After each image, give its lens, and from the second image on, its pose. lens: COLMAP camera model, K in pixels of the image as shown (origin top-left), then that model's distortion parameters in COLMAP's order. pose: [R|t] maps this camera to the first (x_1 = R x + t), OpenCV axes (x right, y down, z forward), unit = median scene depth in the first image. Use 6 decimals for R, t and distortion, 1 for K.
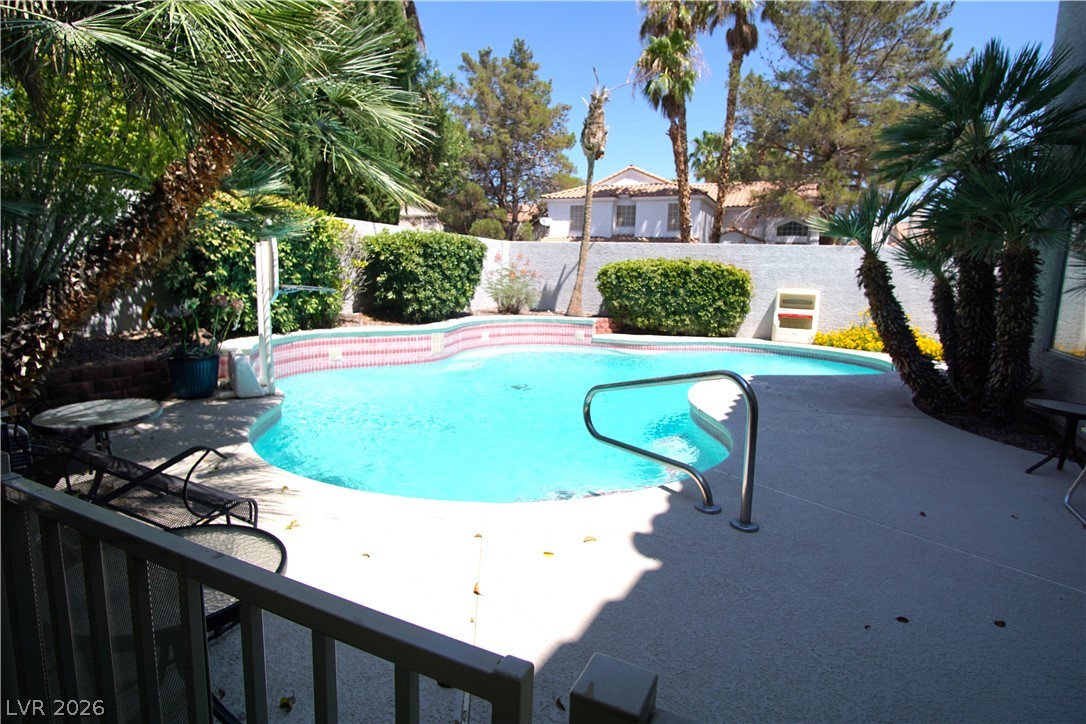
lens RADIAL K [[601.5, 0, 543.2], [0, 601.5, 360.0], [0, 0, 1]] dist [-0.033238, 0.002655]
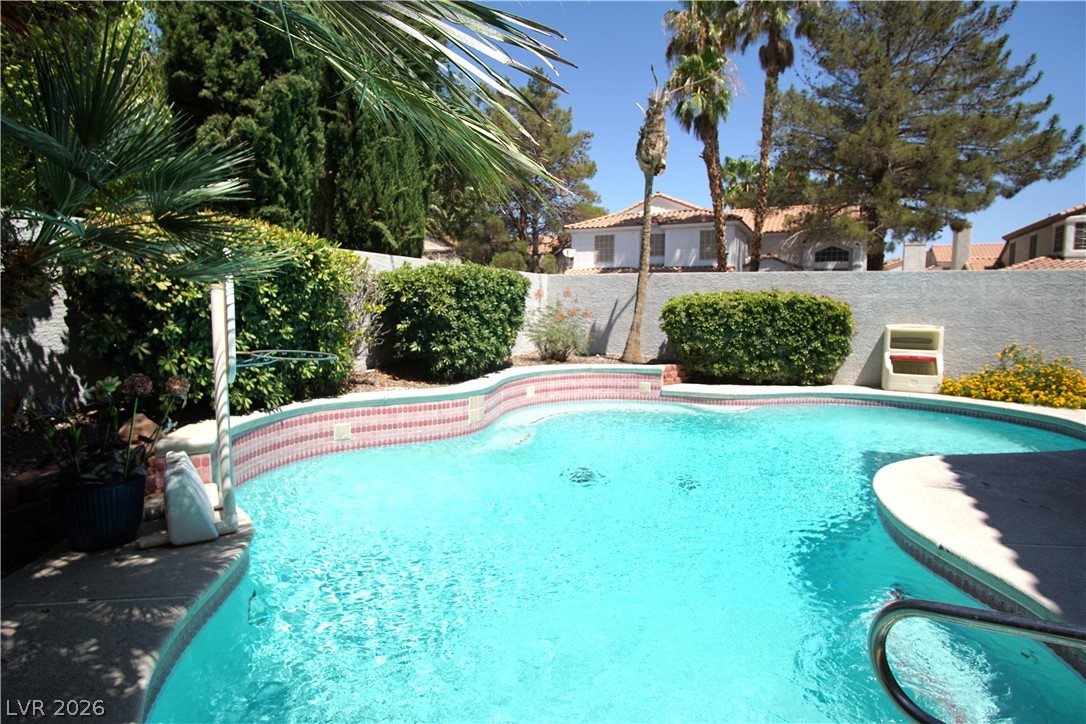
lens RADIAL K [[601.5, 0, 541.2], [0, 601.5, 359.8], [0, 0, 1]] dist [-0.033238, 0.002655]
pose [[0.999398, -0.019799, -0.028492, -0.053177], [0.018265, 0.998421, -0.053118, -0.036417], [0.029499, 0.052565, 0.998182, 0.178569]]
